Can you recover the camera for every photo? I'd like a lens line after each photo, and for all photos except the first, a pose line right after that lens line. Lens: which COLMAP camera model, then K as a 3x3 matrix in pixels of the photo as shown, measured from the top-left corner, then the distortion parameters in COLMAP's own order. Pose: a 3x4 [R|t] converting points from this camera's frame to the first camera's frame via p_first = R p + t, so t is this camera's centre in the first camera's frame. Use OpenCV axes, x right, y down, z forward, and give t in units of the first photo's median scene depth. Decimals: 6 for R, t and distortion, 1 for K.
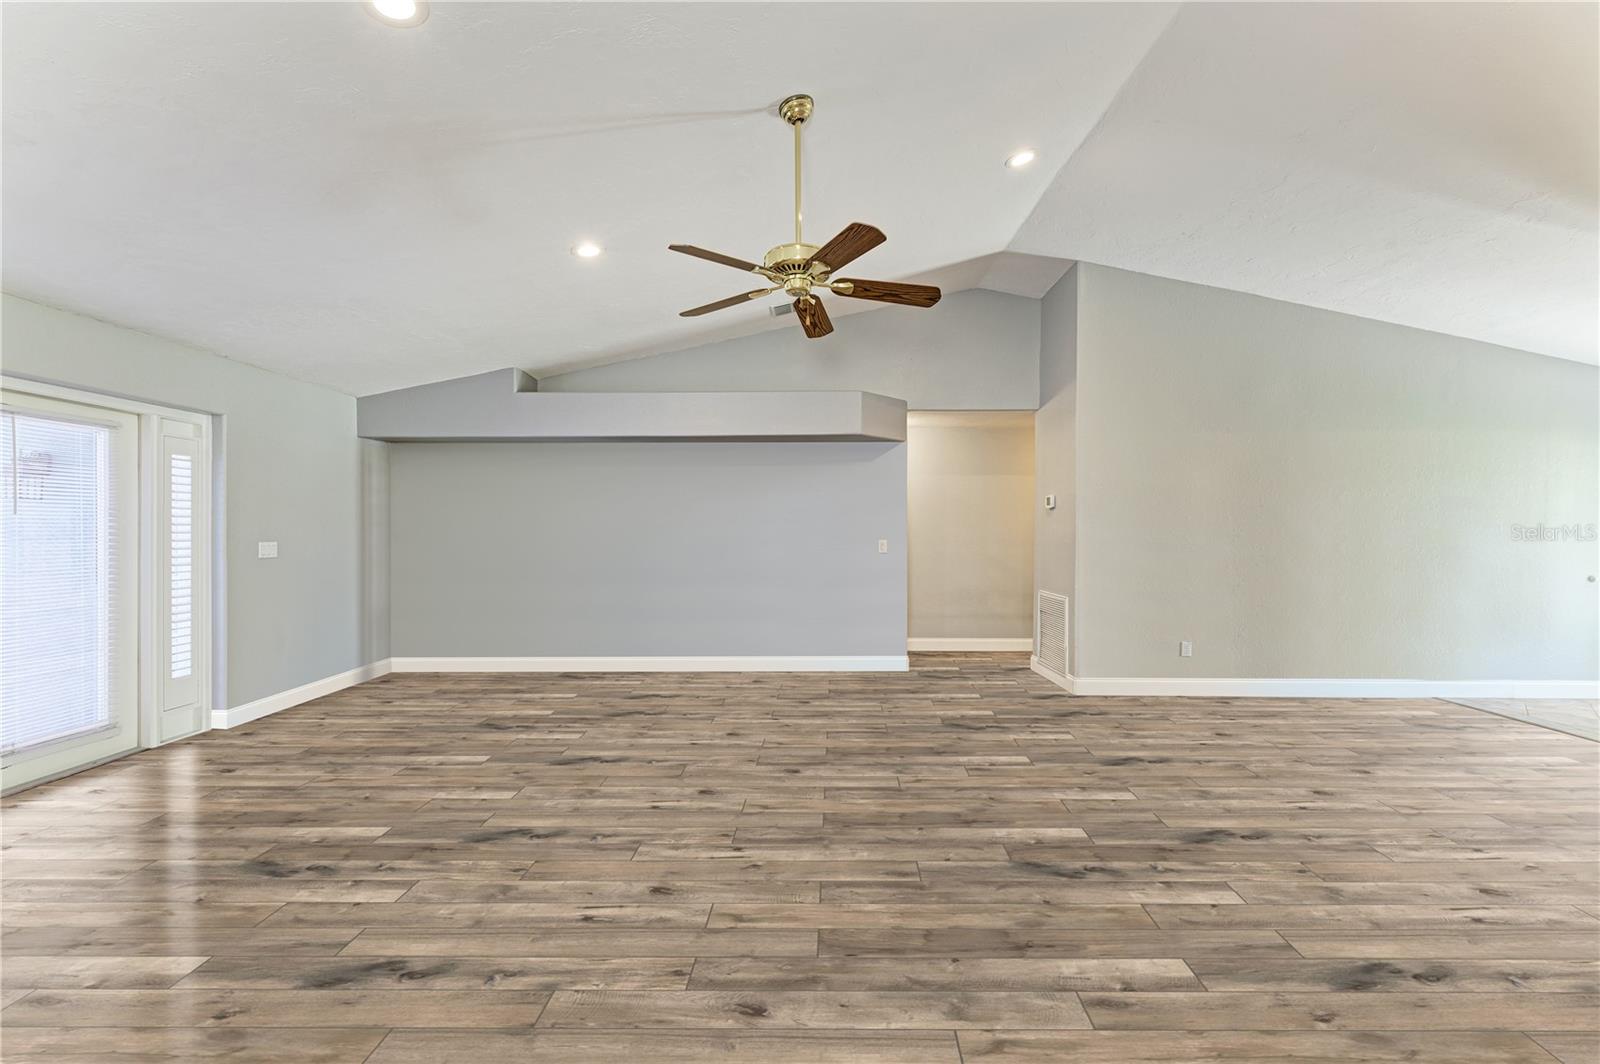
lens RADIAL K [[658.0, 0, 800.7], [0, 658.0, 521.9], [0, 0, 1]] dist [0.001575, 0.000133]
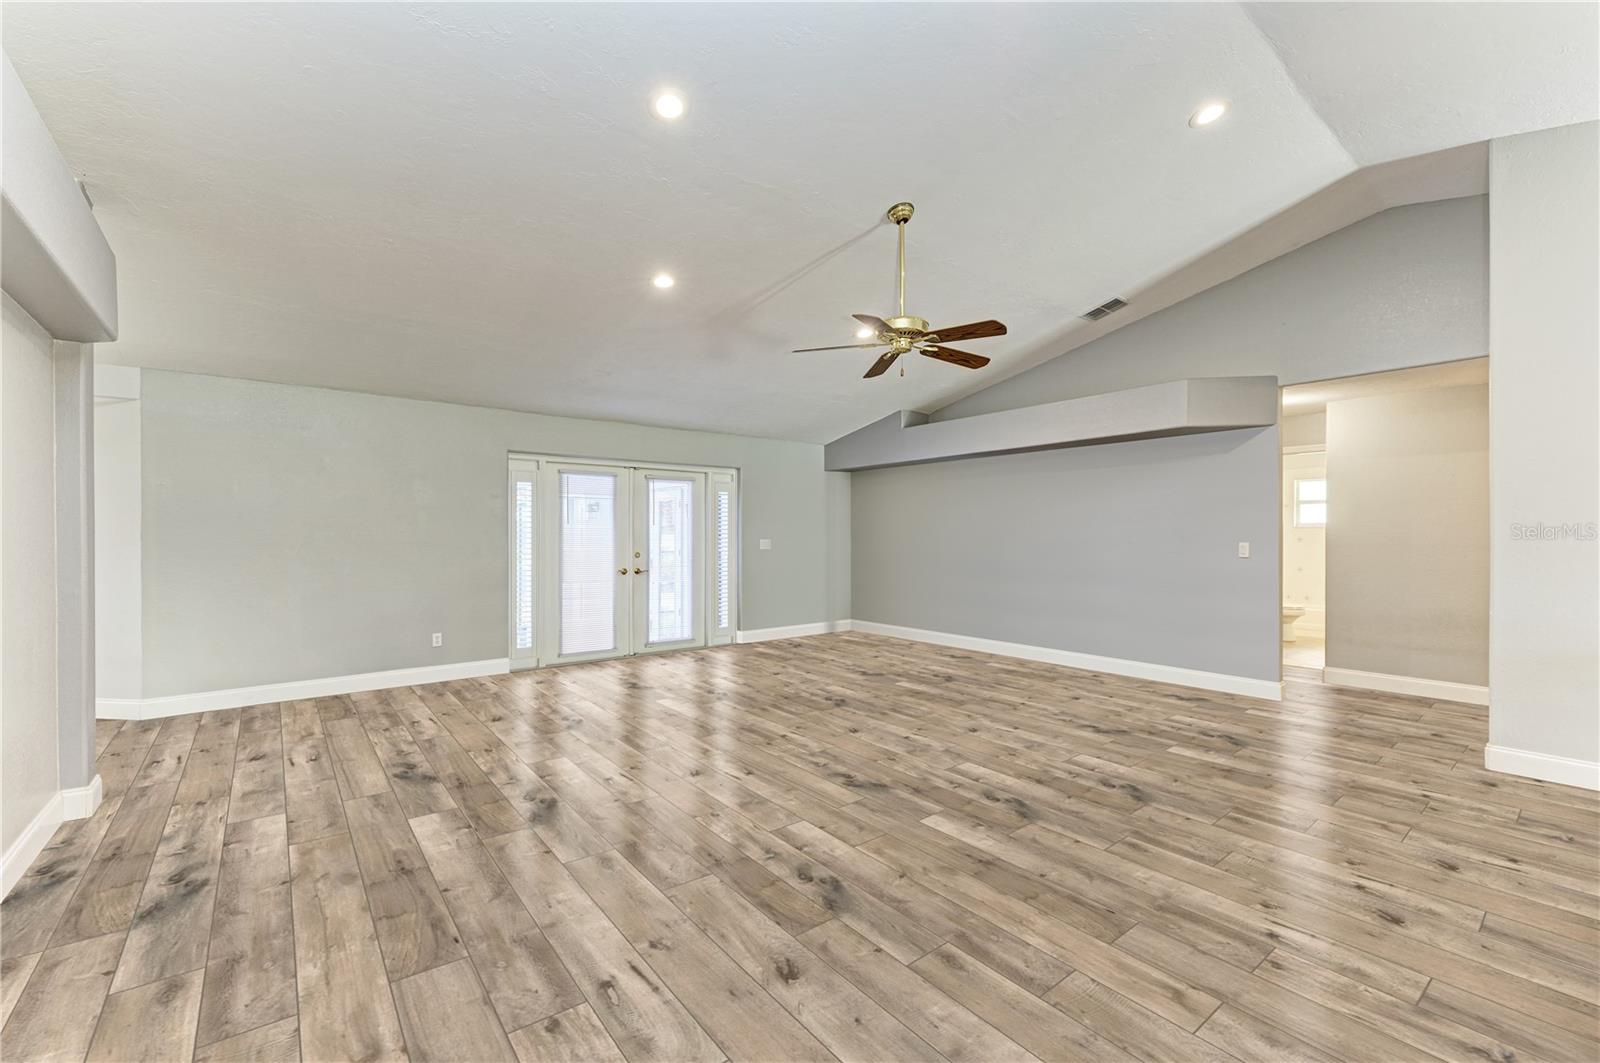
lens RADIAL K [[658.0, 0, 799.3], [0, 658.0, 538.2], [0, 0, 1]] dist [0.001575, 0.000133]
pose [[0.622429, 0.004892, -0.782661, 0.627341], [0.010520, 0.999838, 0.014616, 0.004429], [0.782606, -0.017330, 0.622276, 0.006052]]
